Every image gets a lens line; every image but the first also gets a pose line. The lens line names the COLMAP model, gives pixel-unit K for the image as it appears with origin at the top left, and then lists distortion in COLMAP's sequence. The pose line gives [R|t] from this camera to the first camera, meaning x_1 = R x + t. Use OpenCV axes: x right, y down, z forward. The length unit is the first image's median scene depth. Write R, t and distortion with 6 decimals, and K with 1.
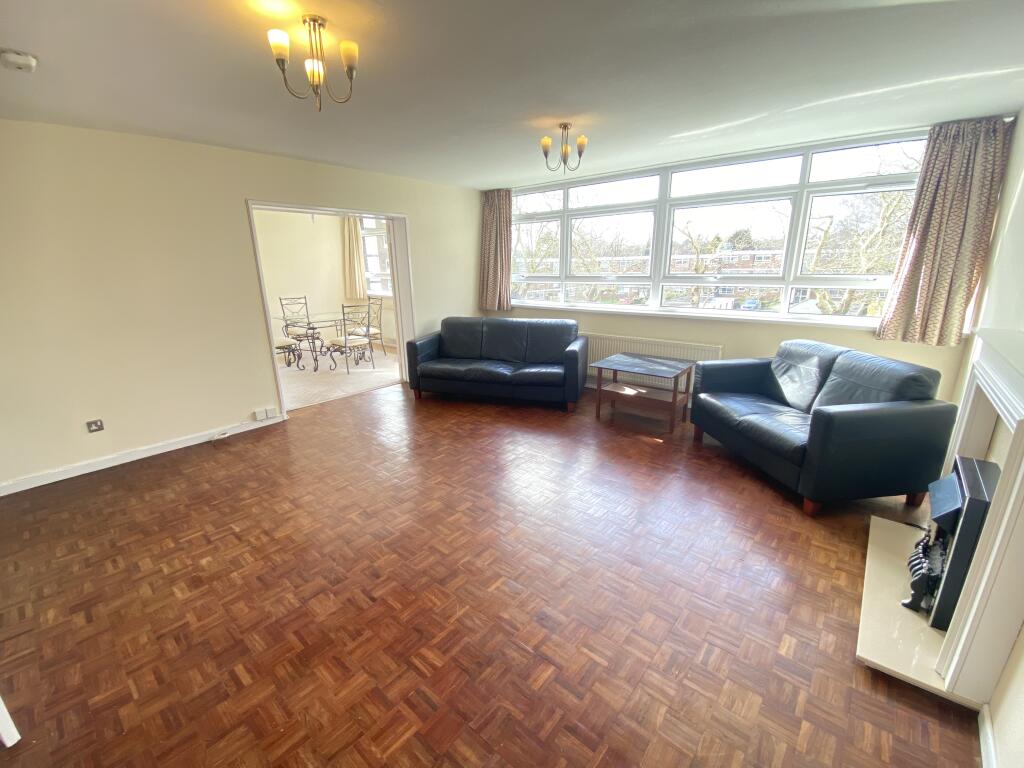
lens RADIAL K [[425.0, 0, 505.4], [0, 425.0, 387.3], [0, 0, 1]] dist [-0.001094, -0.000662]
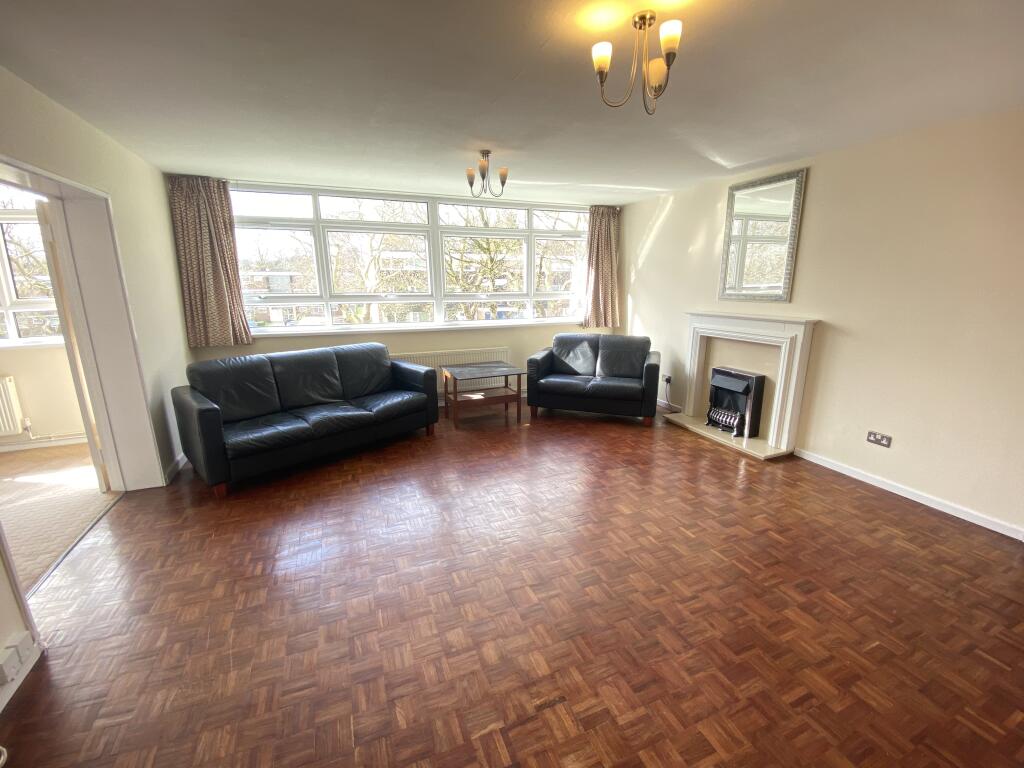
lens RADIAL K [[434.1, 0, 512.0], [0, 434.1, 384.0], [0, 0, 1]] dist [-0.015465, 0.000248]
pose [[0.446410, -0.191318, 0.874137, -0.738824], [0.244904, 0.965700, 0.086289, -0.111084], [-0.860663, 0.175559, 0.477953, 0.441225]]
